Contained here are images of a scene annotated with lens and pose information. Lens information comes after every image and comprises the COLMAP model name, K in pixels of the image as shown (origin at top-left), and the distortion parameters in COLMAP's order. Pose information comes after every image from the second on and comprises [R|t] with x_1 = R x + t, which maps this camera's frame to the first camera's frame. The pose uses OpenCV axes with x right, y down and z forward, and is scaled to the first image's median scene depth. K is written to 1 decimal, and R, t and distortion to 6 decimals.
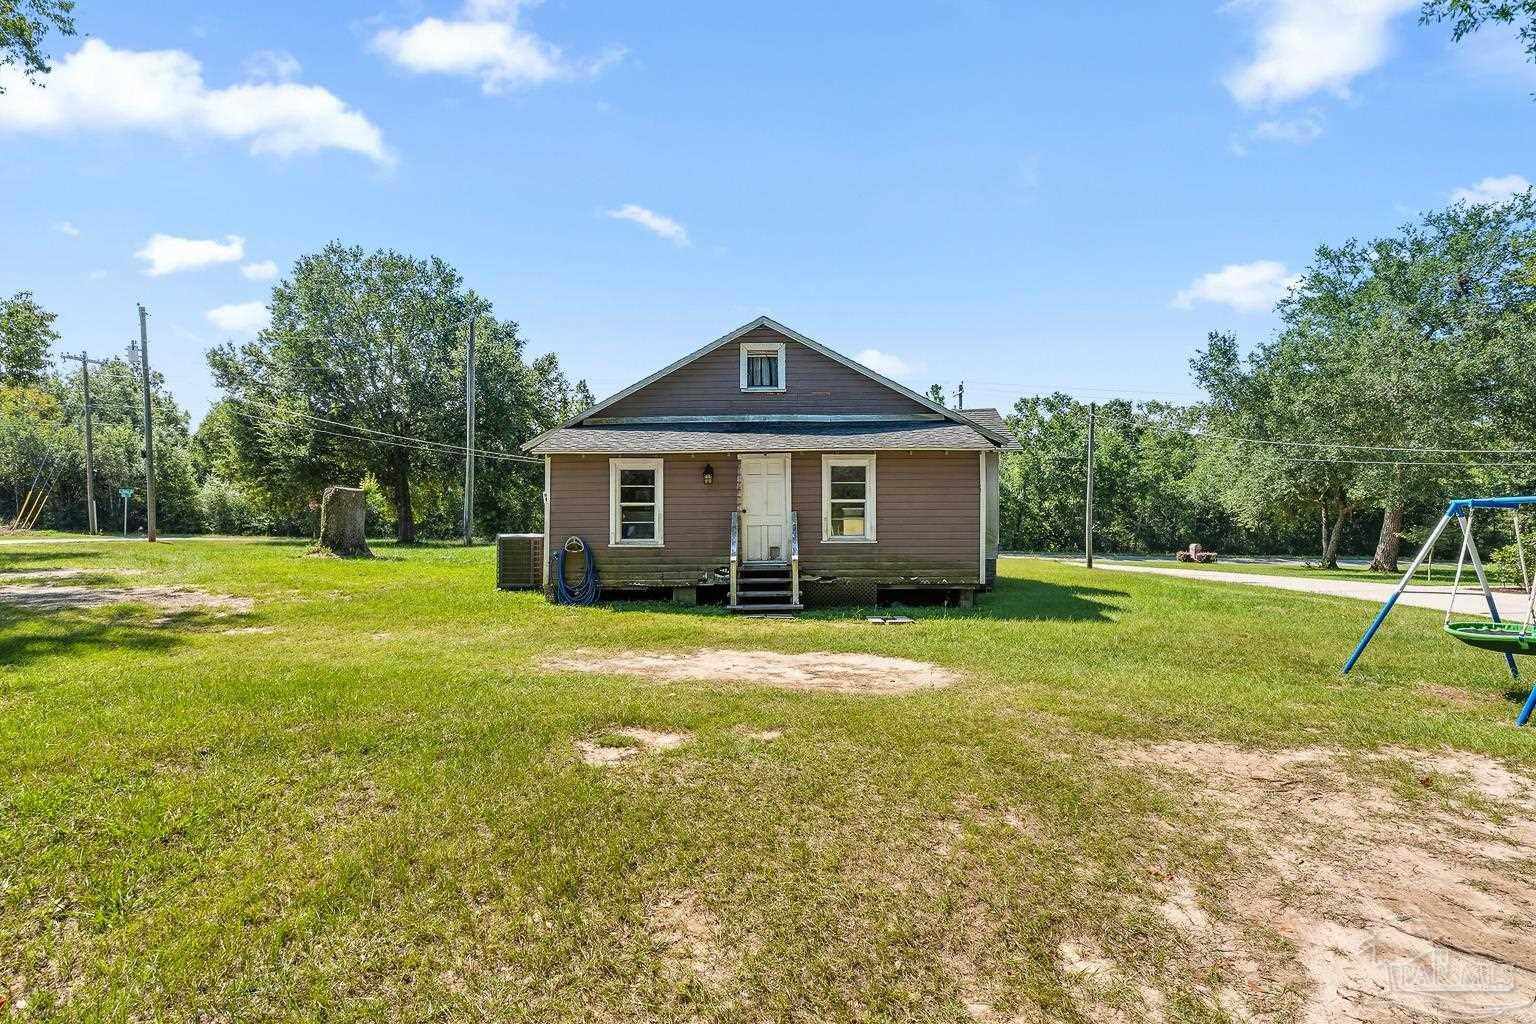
lens RADIAL K [[823.0, 0, 769.5], [0, 823.0, 523.2], [0, 0, 1]] dist [0.003585, 0.000700]
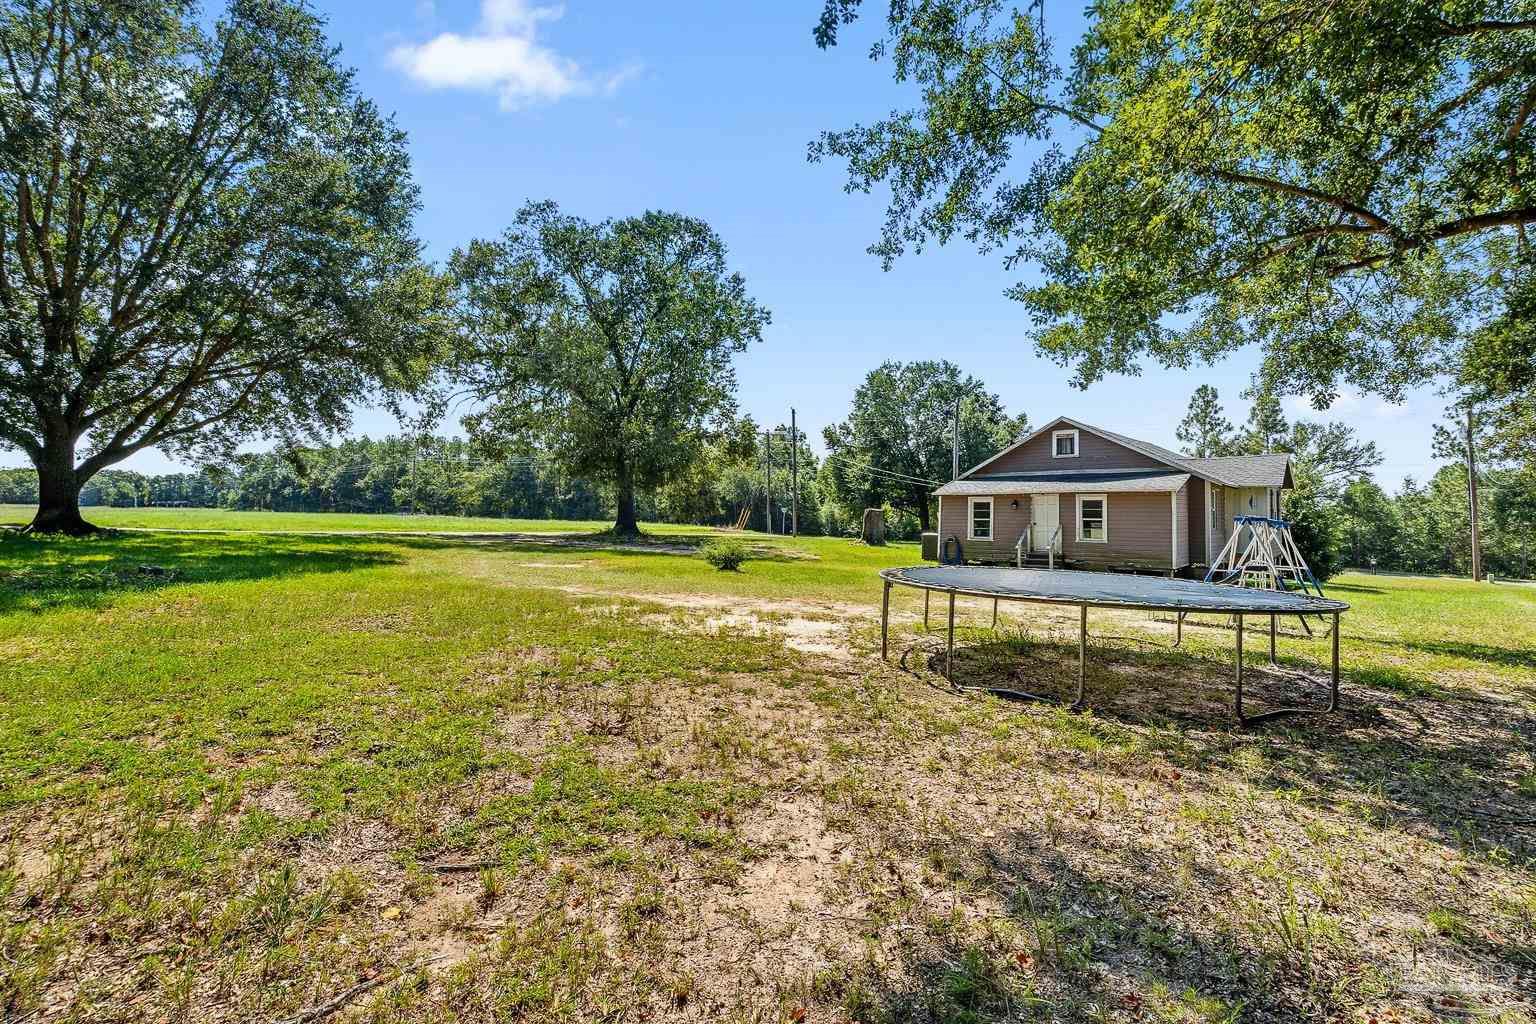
lens RADIAL K [[738.4, 0, 750.7], [0, 738.4, 514.6], [0, 0, 1]] dist [0.010142, 0.000651]
pose [[0.758323, 0.011648, -0.651775, 0.516571], [-0.032126, 0.999293, -0.019519, 0.016331], [0.651087, 0.035740, 0.758161, -0.641362]]
